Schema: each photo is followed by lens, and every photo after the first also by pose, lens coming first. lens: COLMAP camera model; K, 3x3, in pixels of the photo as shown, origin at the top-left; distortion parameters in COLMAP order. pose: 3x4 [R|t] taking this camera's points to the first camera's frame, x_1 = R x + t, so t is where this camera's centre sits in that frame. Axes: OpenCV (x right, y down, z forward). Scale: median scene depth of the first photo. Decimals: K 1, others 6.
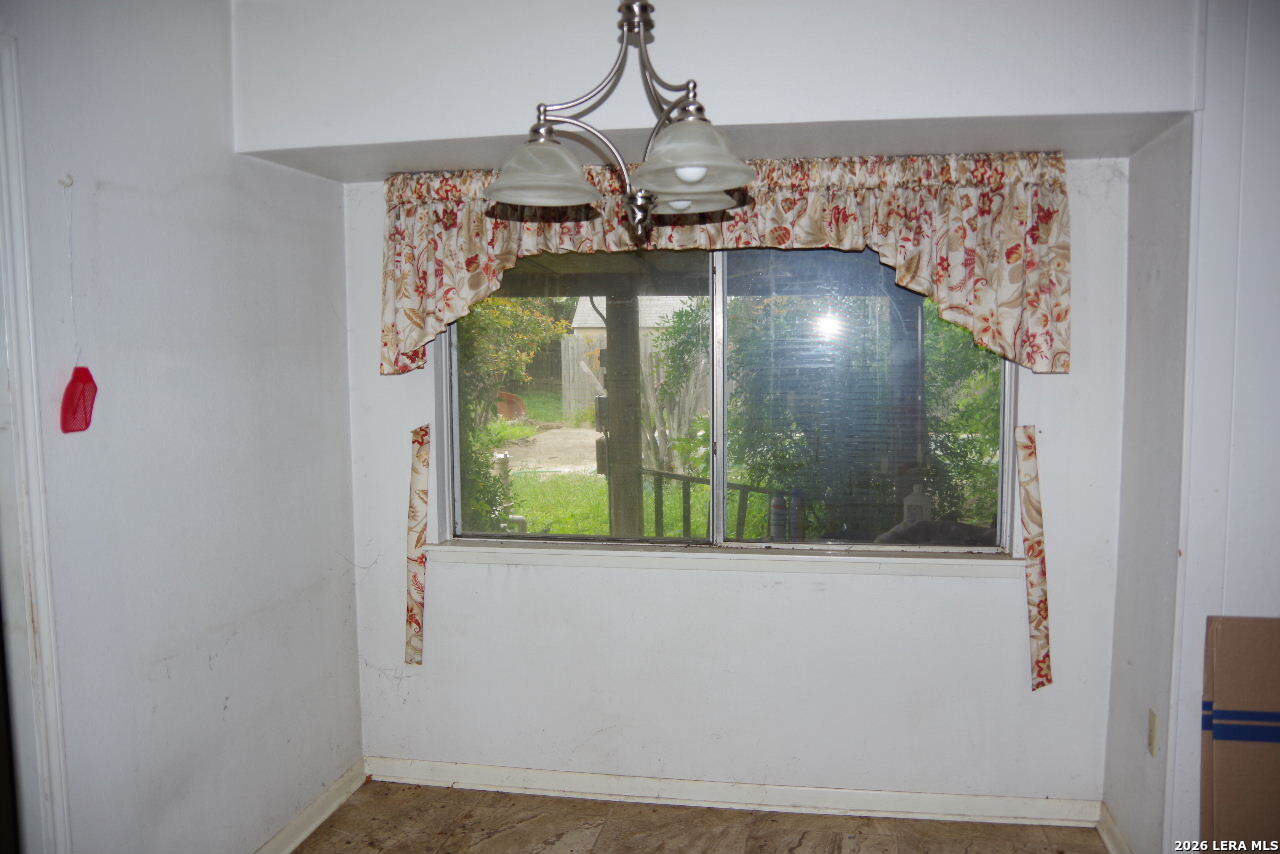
lens RADIAL K [[1021.0, 0, 639.9], [0, 1021.0, 434.2], [0, 0, 1]] dist [-0.100110, 0.005059]
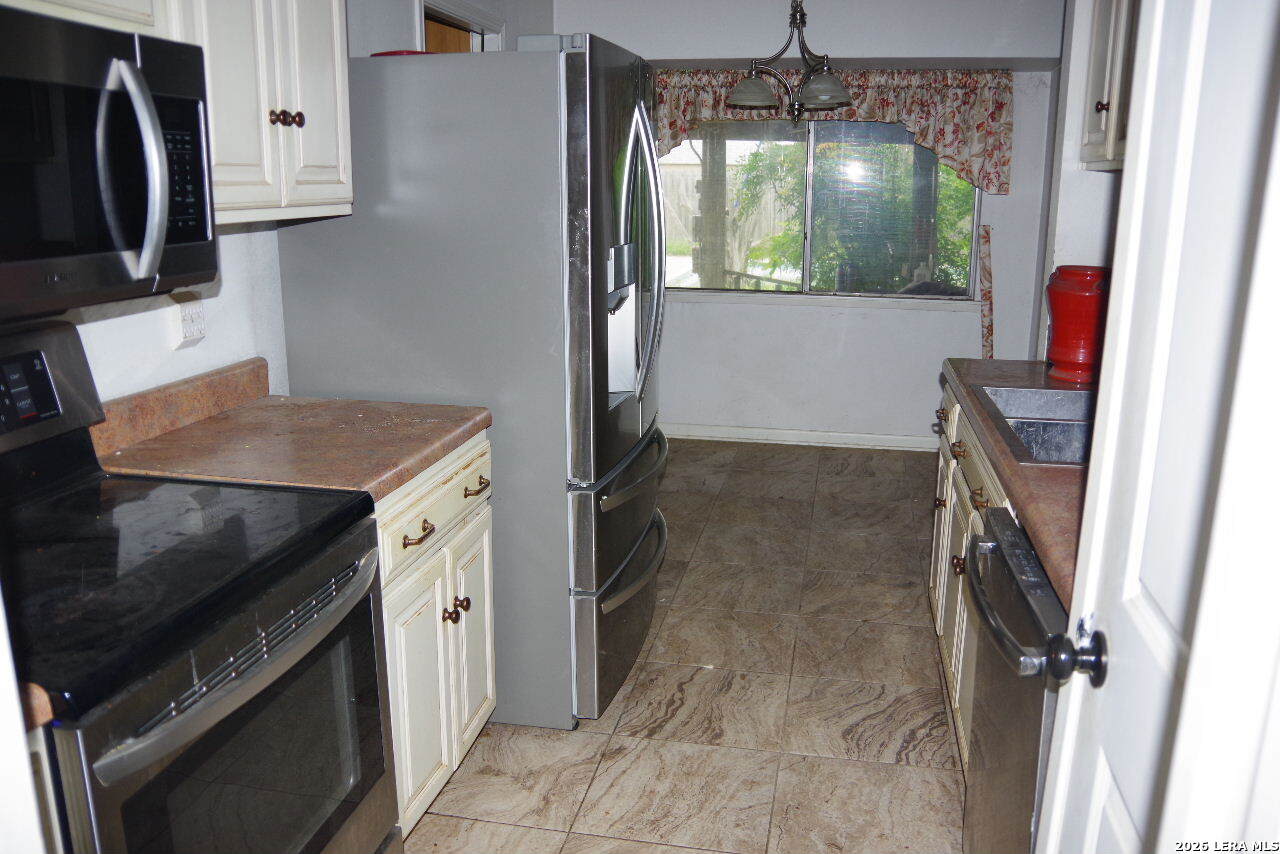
lens RADIAL K [[1021.0, 0, 639.3], [0, 1021.0, 421.2], [0, 0, 1]] dist [-0.100110, 0.005059]
pose [[0.999672, 0.017955, -0.018238, -0.194861], [-0.015159, 0.989561, 0.143315, 0.093010], [0.020621, -0.142992, 0.989509, -0.851965]]
